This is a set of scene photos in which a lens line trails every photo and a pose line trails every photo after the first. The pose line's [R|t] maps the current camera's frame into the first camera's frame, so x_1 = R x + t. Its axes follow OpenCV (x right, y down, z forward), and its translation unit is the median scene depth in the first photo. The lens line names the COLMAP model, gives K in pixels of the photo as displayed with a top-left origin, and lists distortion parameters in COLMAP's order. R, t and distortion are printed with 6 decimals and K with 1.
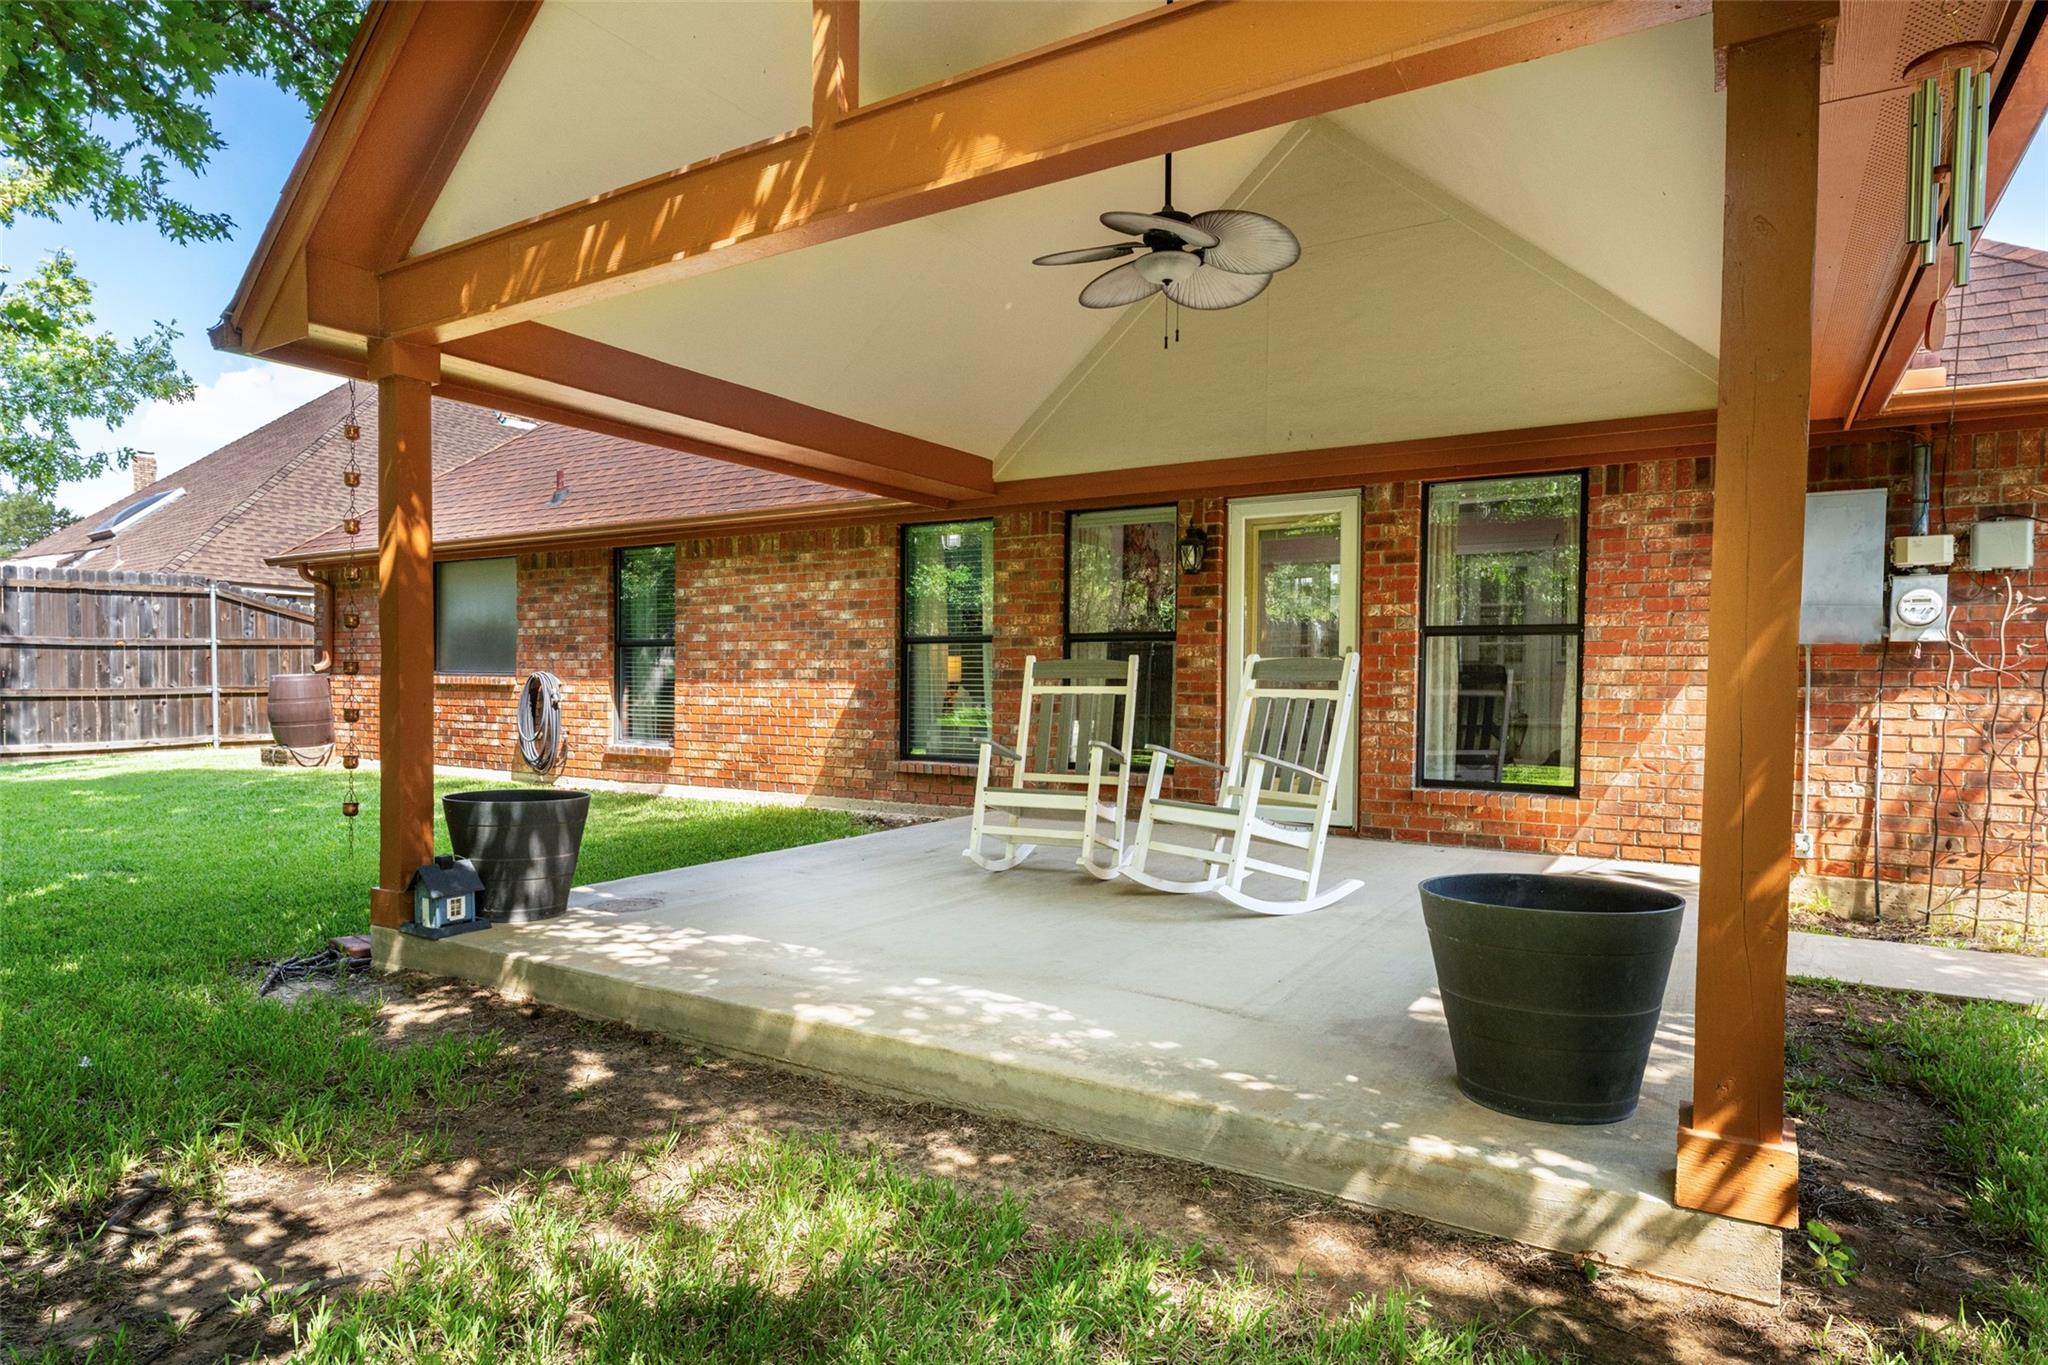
lens RADIAL K [[1136.1, 0, 1025.7], [0, 1136.1, 686.7], [0, 0, 1]] dist [-0.003026, -0.000292]
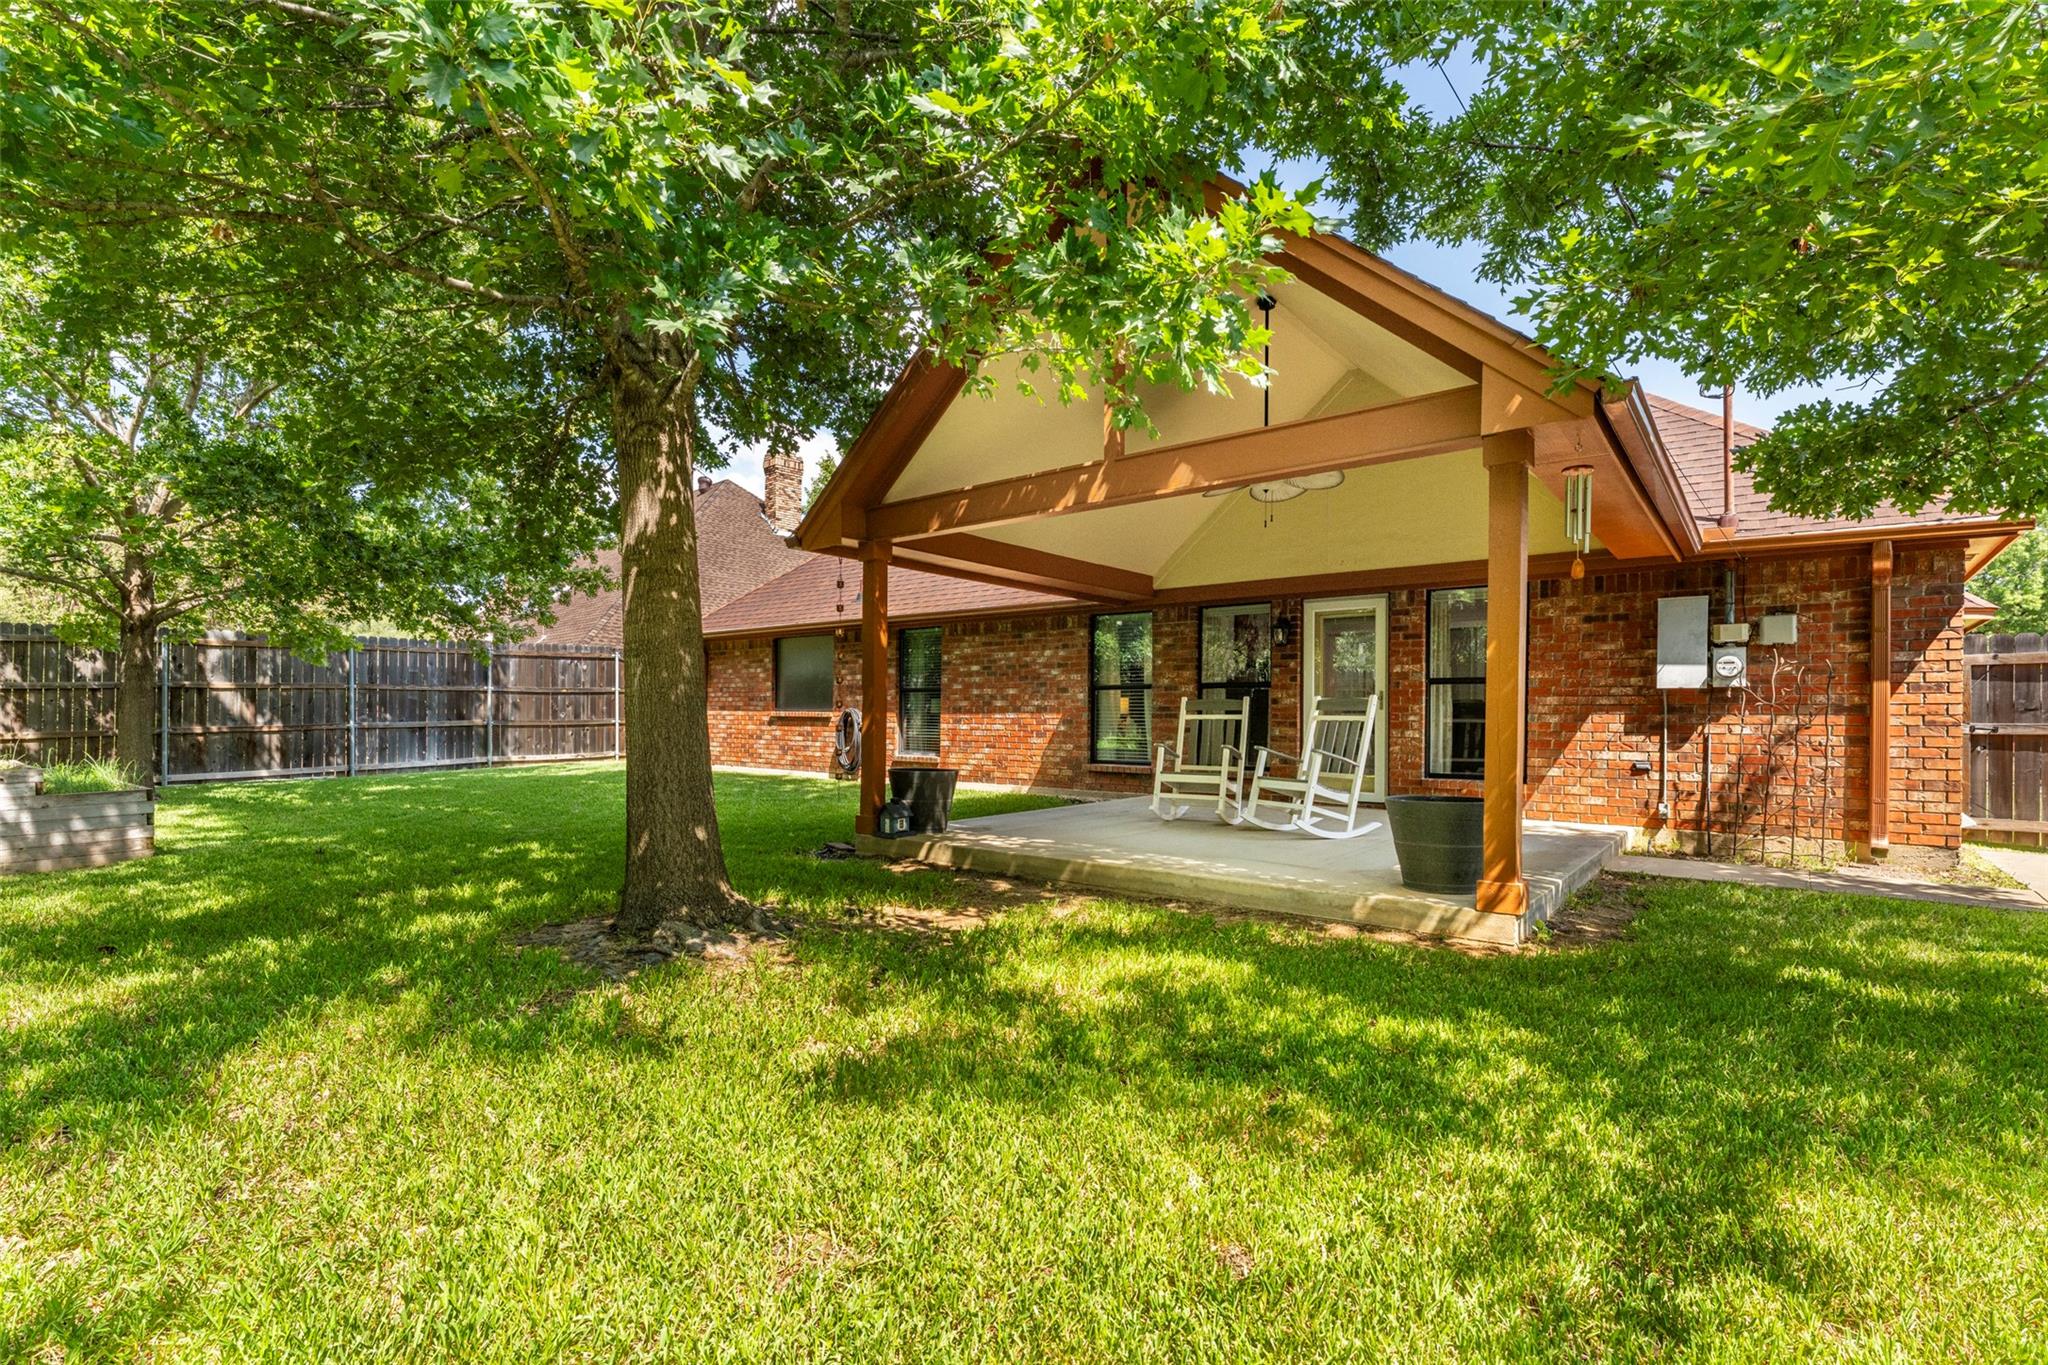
lens RADIAL K [[897.1, 0, 1022.3], [0, 897.1, 694.8], [0, 0, 1]] dist [0.002918, 0.000152]
pose [[0.990977, -0.003003, -0.133997, -0.058080], [-0.001103, 0.999532, -0.030562, 0.011382], [0.134026, 0.030434, 0.990510, -0.384894]]
